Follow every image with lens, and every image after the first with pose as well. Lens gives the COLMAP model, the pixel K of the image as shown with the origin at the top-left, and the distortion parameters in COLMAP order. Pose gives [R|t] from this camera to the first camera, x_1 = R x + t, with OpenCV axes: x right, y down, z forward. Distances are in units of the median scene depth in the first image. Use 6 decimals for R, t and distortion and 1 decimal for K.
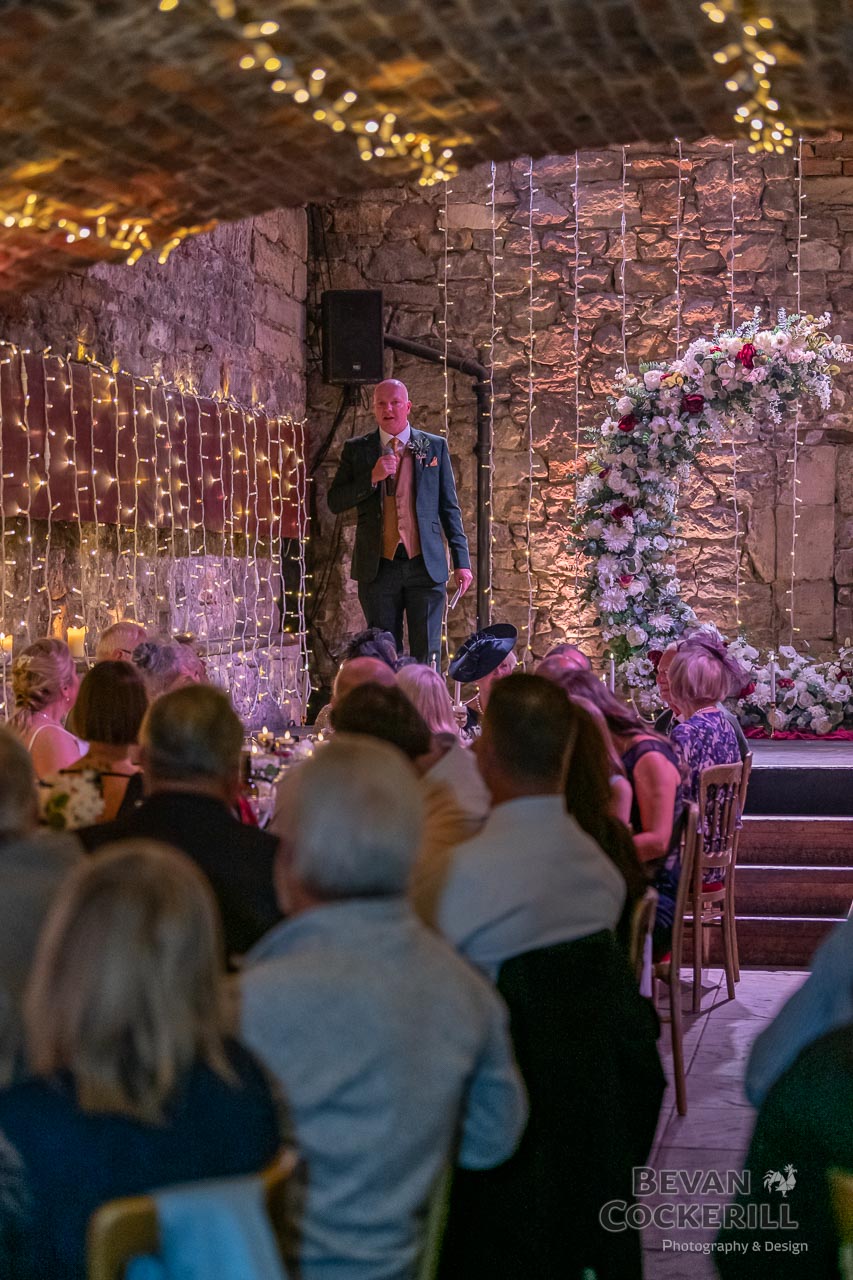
lens RADIAL K [[3118.3, 0, 426.5], [0, 3118.3, 640.0], [0, 0, 1]] dist [0.129816, -0.313589]
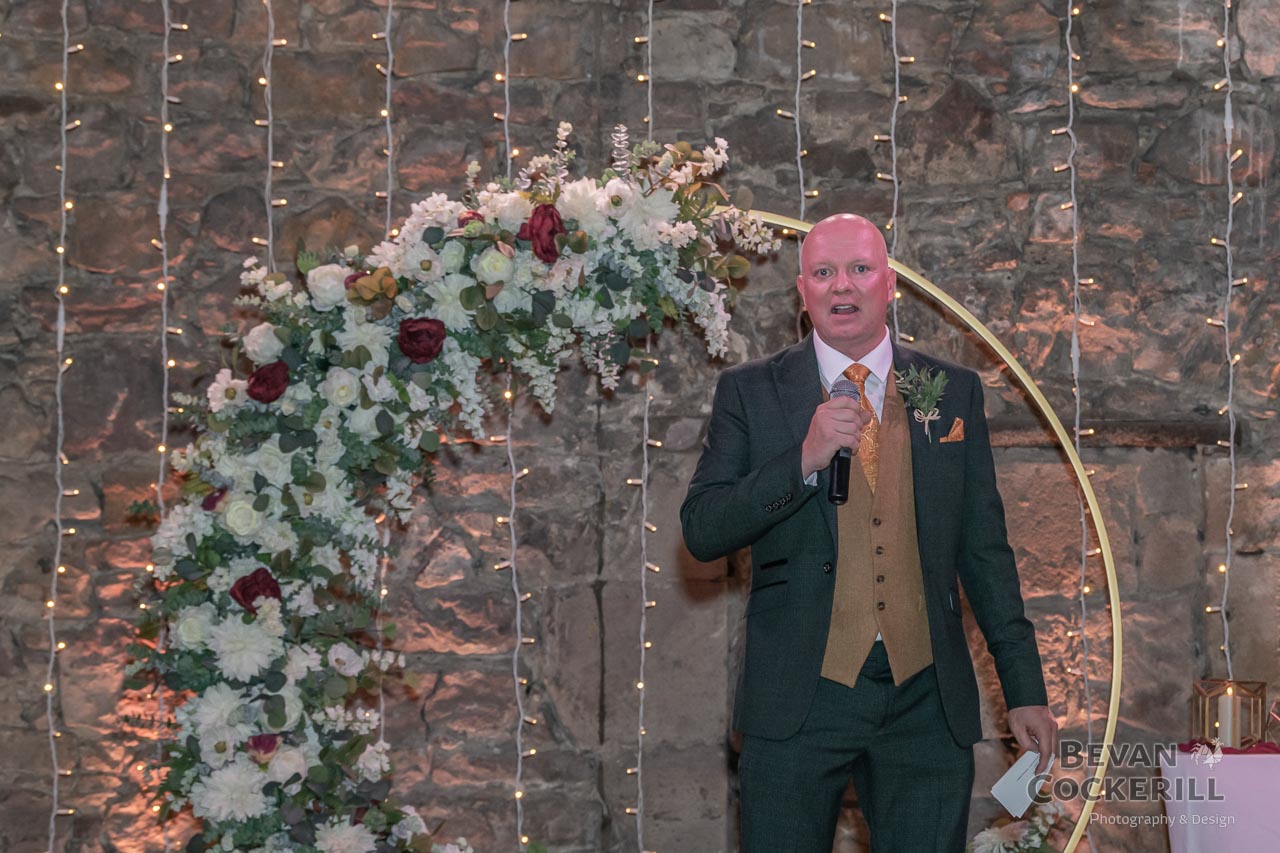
lens RADIAL K [[3923.0, 0, 784.8], [0, 3923.0, 371.1], [0, 0, 1]] dist [0.080261, -0.356486]
pose [[0.985160, 0.010855, 0.171294, 0.039401], [0.009221, 0.993210, -0.115971, -0.006663], [-0.171390, 0.115829, 0.978371, 0.429966]]
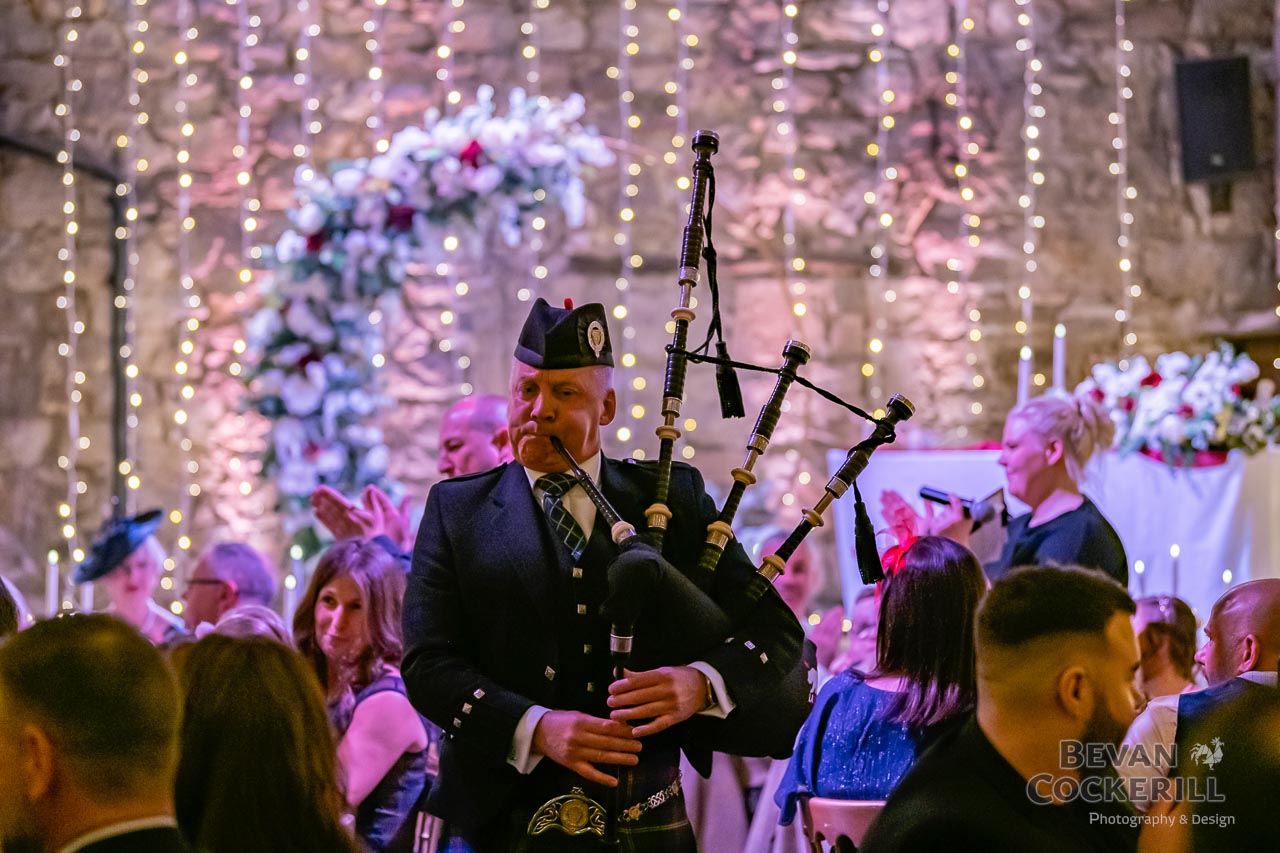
lens RADIAL K [[3452.9, 0, 640.0], [0, 3452.9, 426.5], [0, 0, 1]] dist [0.079152, -1.365585]
pose [[0.985634, -0.005219, 0.168813, 0.000927], [0.010395, 0.999502, -0.029790, 0.000419], [-0.168574, 0.031117, 0.985198, 0.161418]]
